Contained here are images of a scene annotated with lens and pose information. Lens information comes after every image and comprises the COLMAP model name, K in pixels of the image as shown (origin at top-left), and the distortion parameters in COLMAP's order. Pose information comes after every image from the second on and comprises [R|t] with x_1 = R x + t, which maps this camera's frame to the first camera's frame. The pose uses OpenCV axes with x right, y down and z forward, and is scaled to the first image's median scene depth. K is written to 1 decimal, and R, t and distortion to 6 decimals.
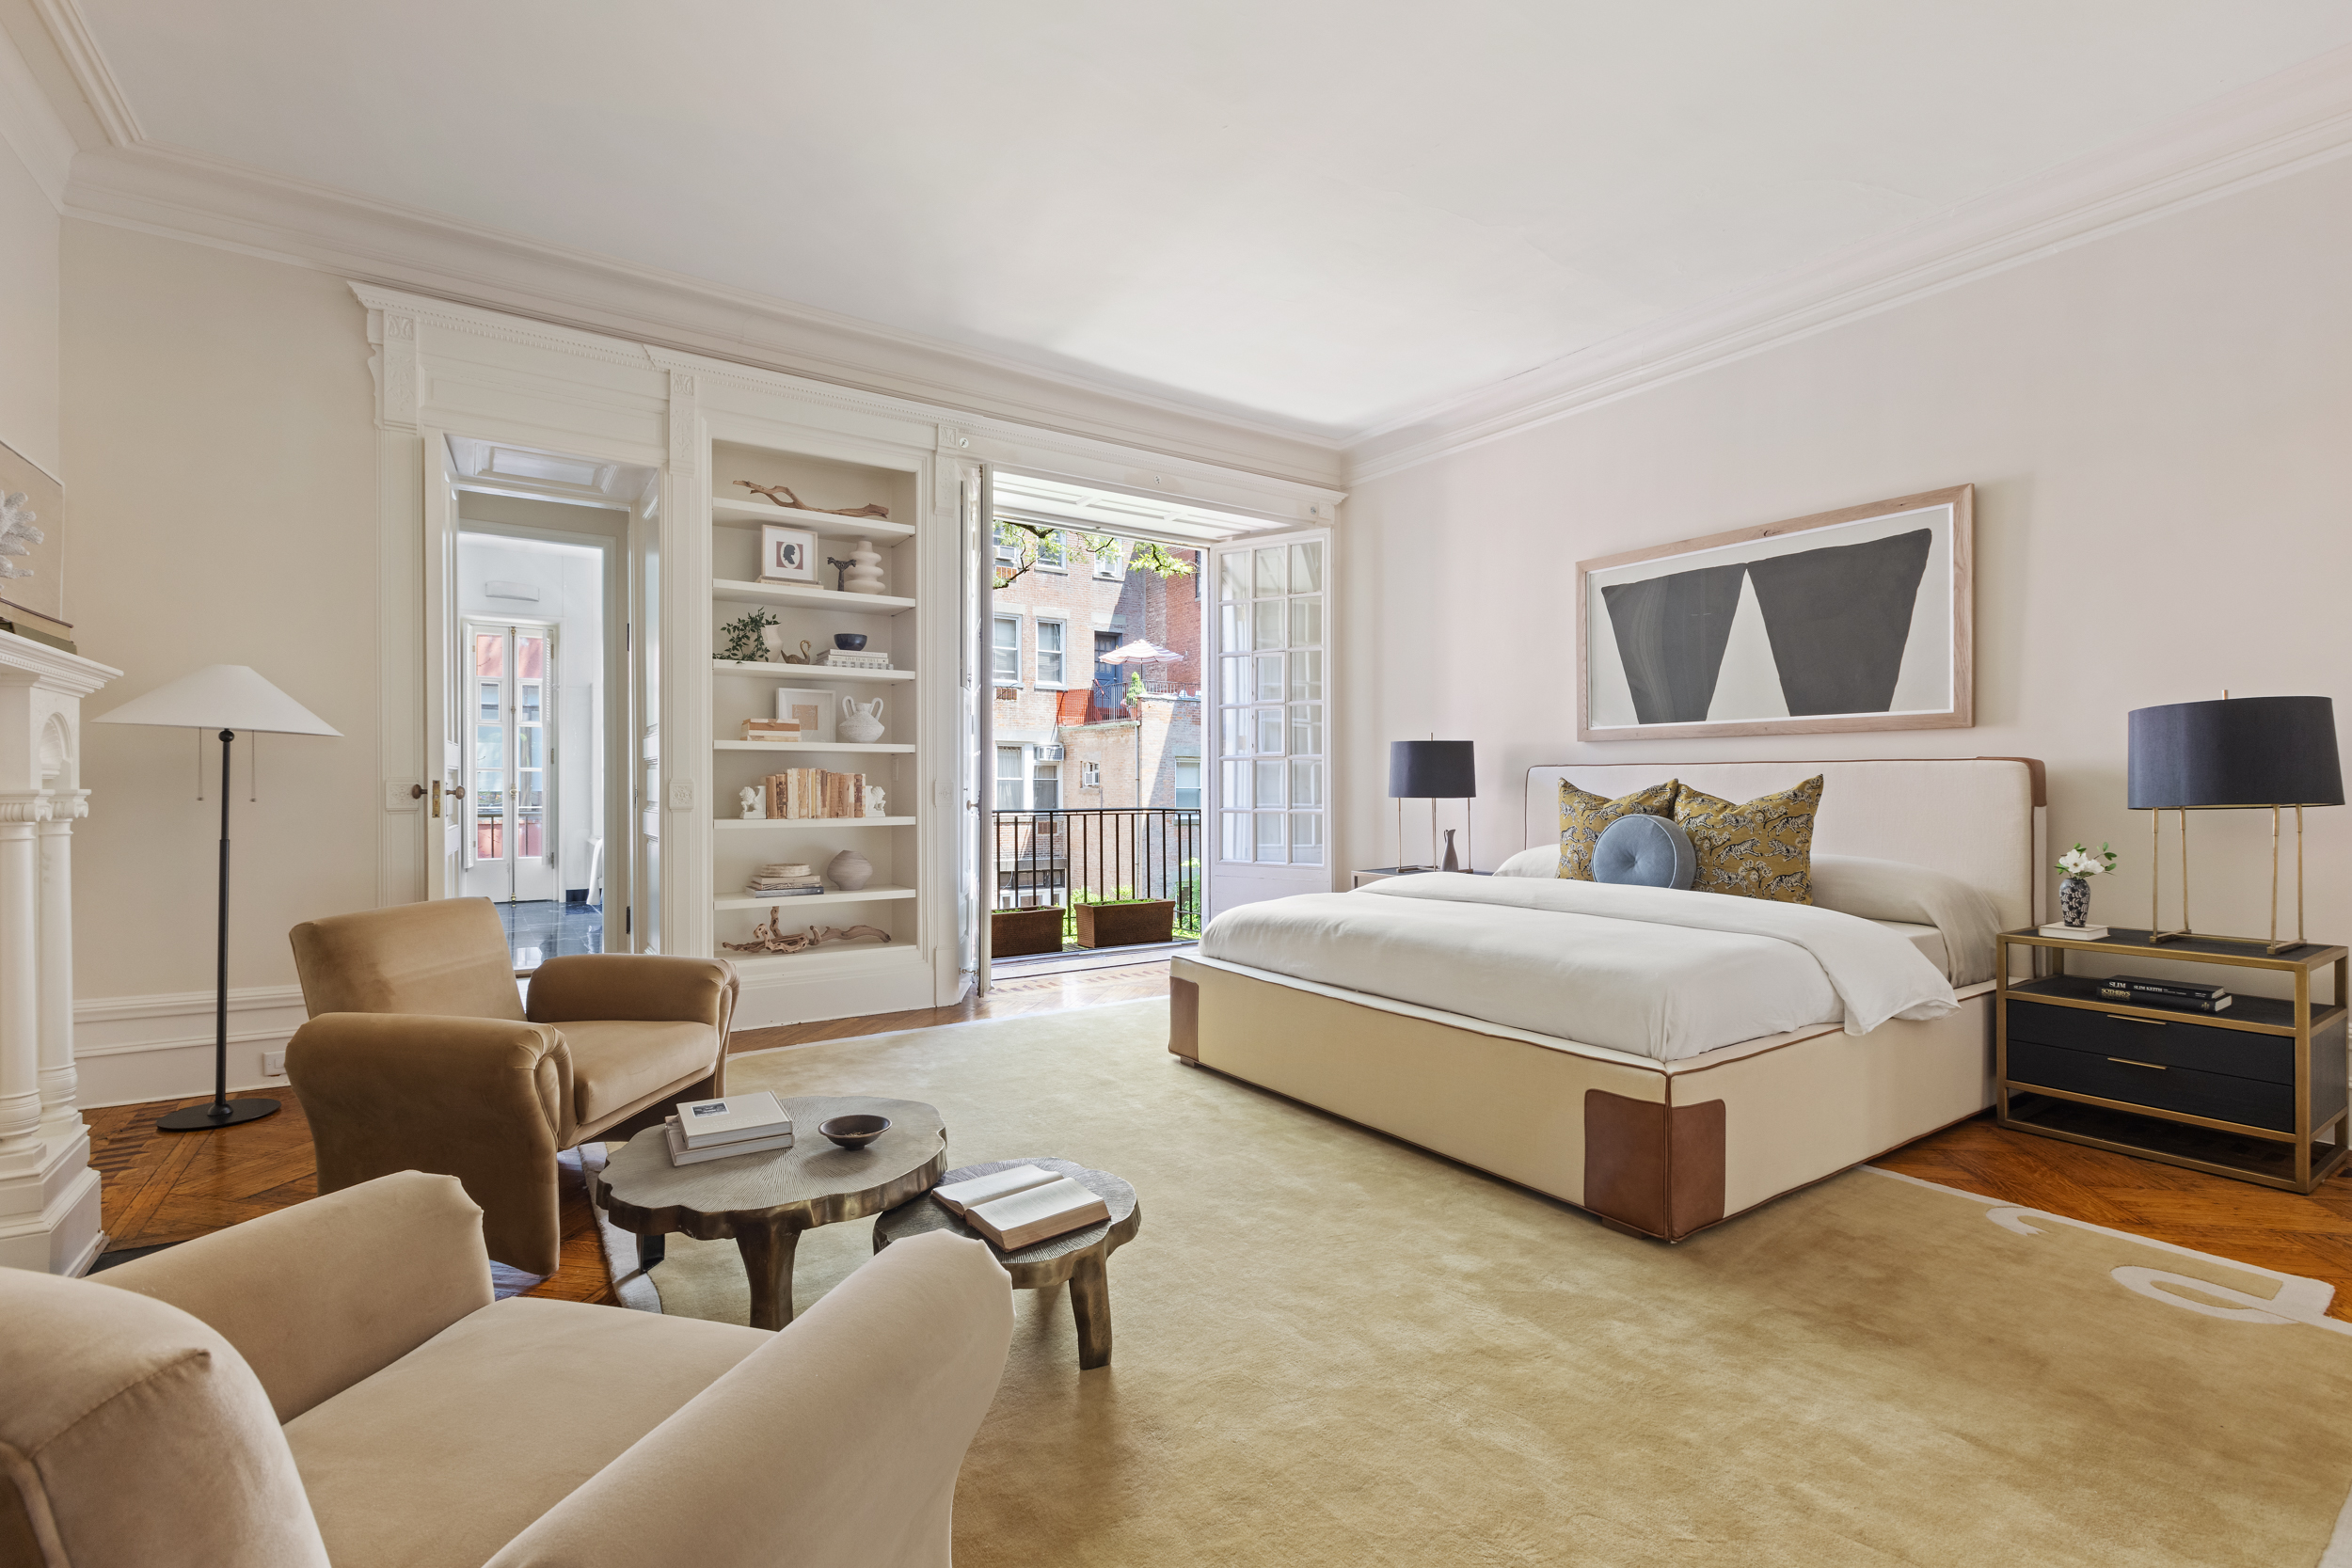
lens RADIAL K [[1048.7, 0, 1175.1], [0, 1048.7, 780.9], [0, 0, 1]] dist [-0.001409, 0.000082]
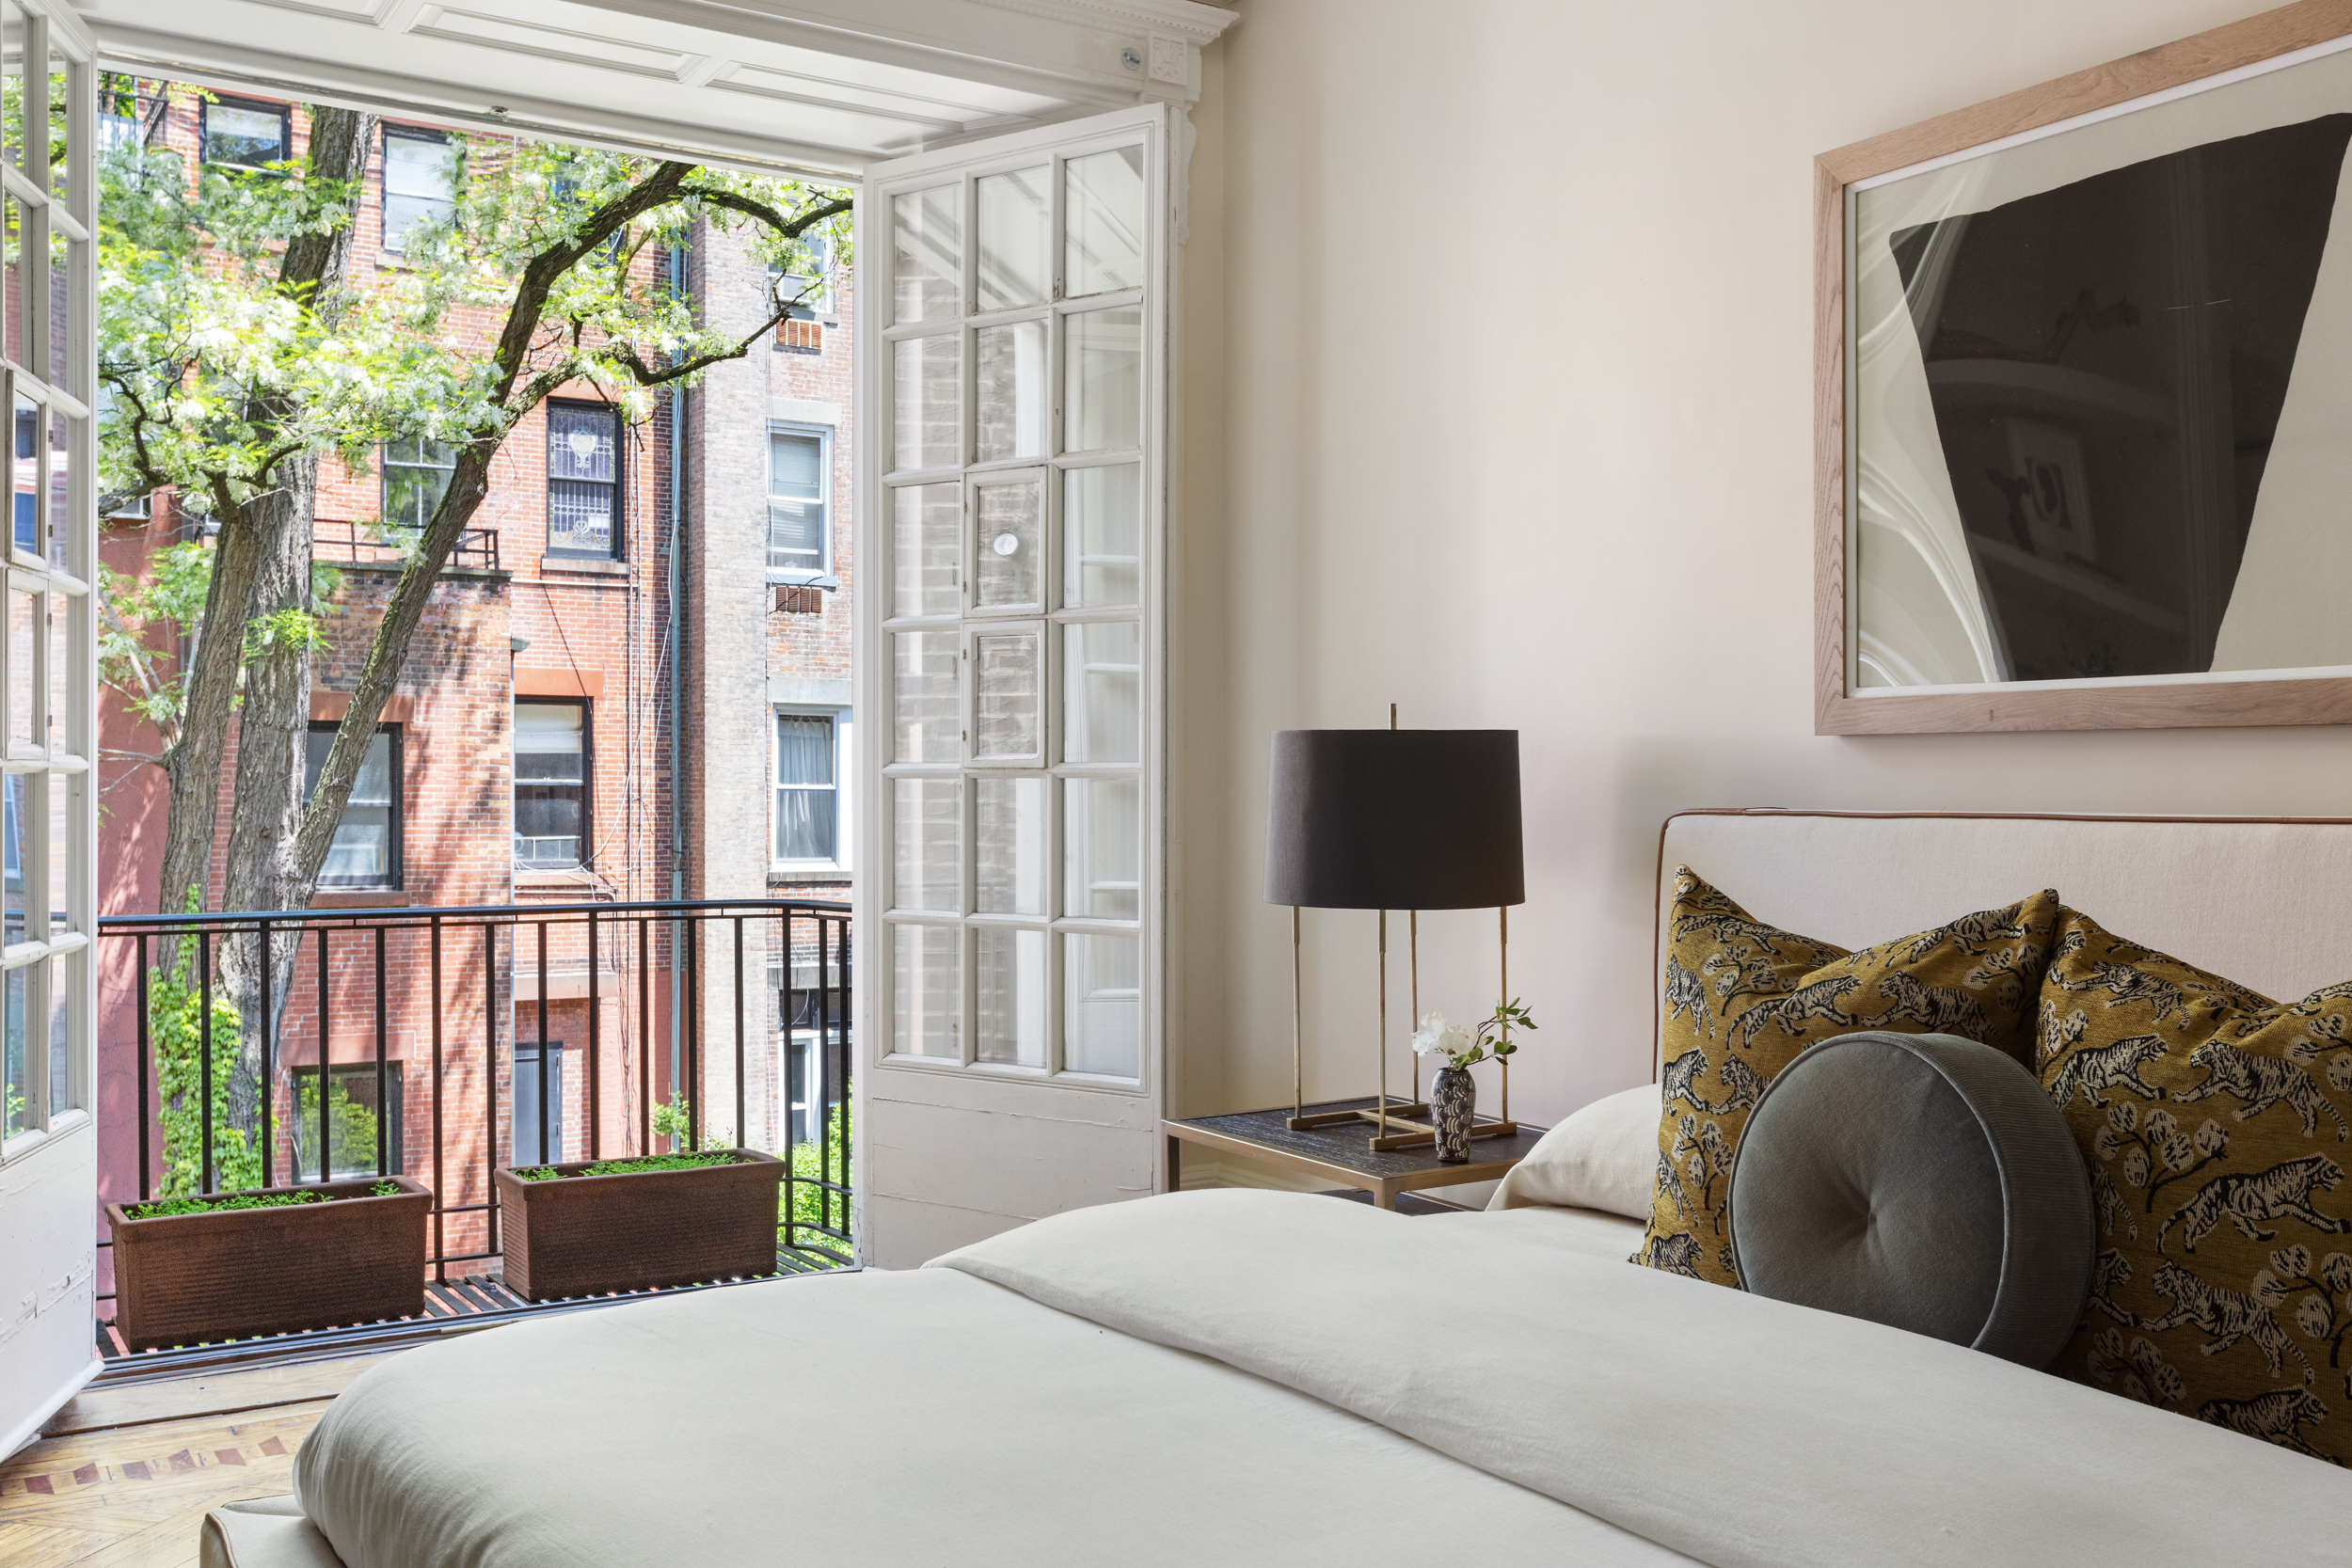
lens RADIAL K [[2180.9, 0, 1176.0], [0, 2180.9, 788.0], [0, 0, 1]] dist [-0.014527, 0.000000]
pose [[0.999191, 0.006737, -0.039642, 0.249265], [-0.006689, 0.999977, 0.001330, -0.024403], [0.039650, -0.001064, 0.999213, 0.394389]]
